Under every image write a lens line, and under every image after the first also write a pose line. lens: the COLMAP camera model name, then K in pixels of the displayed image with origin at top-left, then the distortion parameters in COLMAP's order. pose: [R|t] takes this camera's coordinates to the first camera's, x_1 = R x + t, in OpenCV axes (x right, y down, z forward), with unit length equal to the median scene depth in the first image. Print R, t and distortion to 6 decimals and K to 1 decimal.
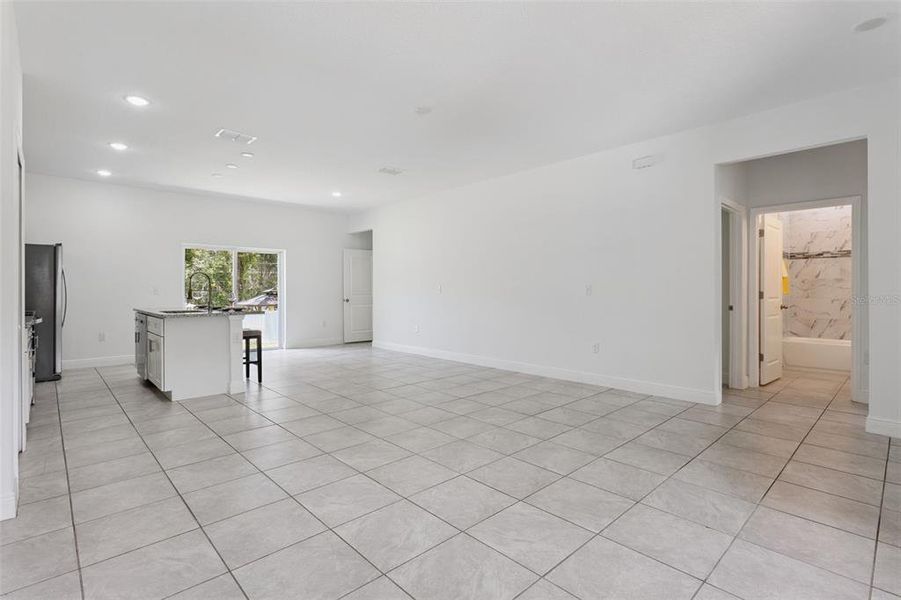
lens RADIAL K [[432.7, 0, 445.9], [0, 432.7, 286.7], [0, 0, 1]] dist [-0.000884, 0.000799]
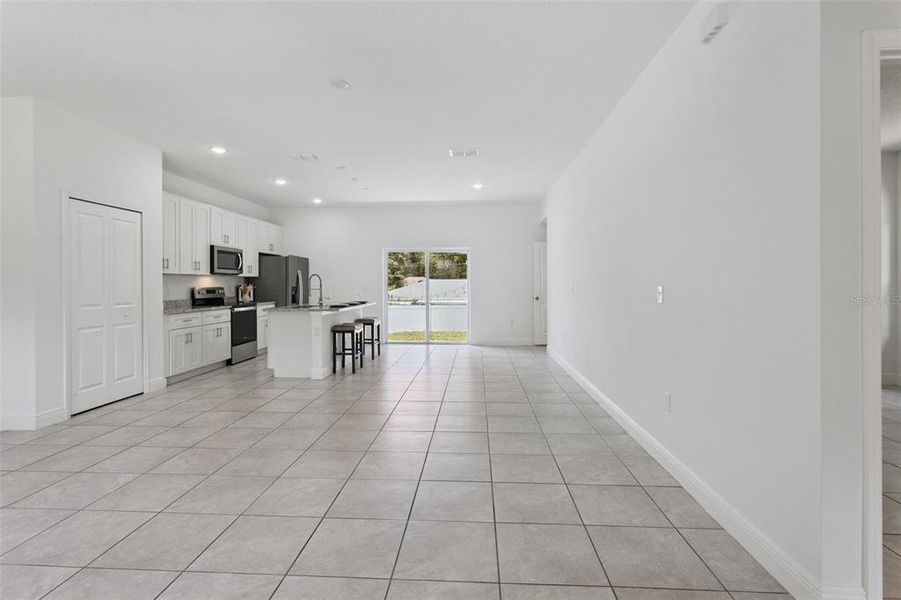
lens RADIAL K [[432.7, 0, 445.9], [0, 432.7, 286.7], [0, 0, 1]] dist [-0.000884, 0.000799]
pose [[0.687516, 0.001973, -0.726167, 0.578846], [0.009076, 0.999895, 0.011310, -0.010184], [0.726113, -0.014367, 0.687425, 0.456054]]
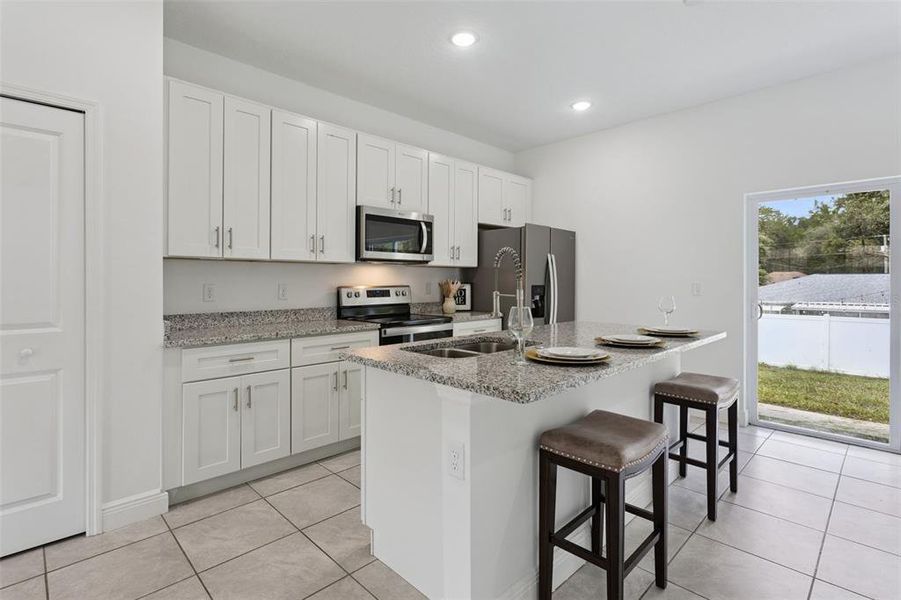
lens RADIAL K [[432.7, 0, 445.9], [0, 432.7, 286.7], [0, 0, 1]] dist [-0.000884, 0.000799]
pose [[0.029868, 0.013793, -0.999459, -0.195881], [0.005855, 0.999885, 0.013974, -0.007651], [0.999537, -0.006269, 0.029784, 0.979420]]
